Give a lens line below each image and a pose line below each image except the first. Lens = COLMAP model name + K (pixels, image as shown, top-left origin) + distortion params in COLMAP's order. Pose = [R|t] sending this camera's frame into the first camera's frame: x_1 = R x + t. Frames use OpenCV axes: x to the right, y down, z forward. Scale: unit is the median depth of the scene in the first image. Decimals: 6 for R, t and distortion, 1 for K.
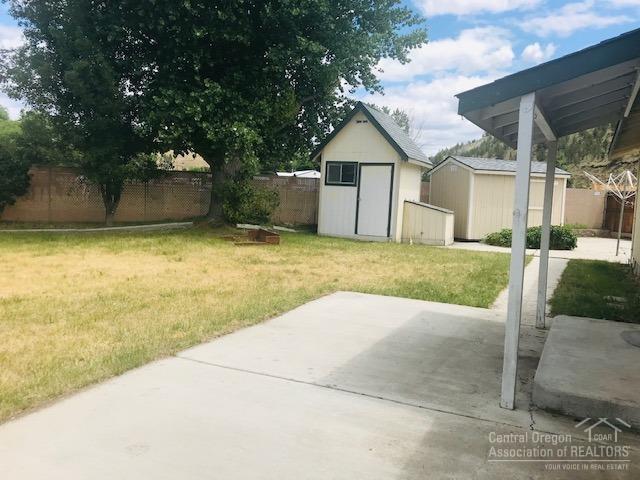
lens RADIAL K [[545.4, 0, 319.6], [0, 545.4, 229.3], [0, 0, 1]] dist [0.044885, -0.014467]
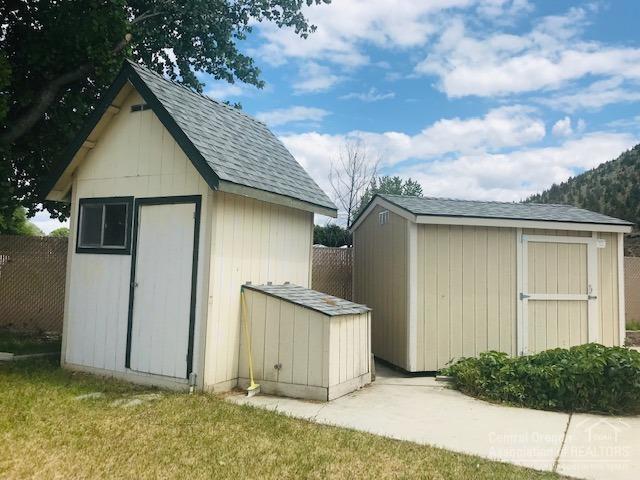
lens RADIAL K [[545.4, 0, 319.6], [0, 545.4, 229.3], [0, 0, 1]] dist [0.044885, -0.014467]
pose [[0.997763, -0.017033, -0.064639, 0.242366], [0.007247, 0.988854, -0.148710, -0.031768], [0.066451, 0.147908, 0.986766, 0.570971]]
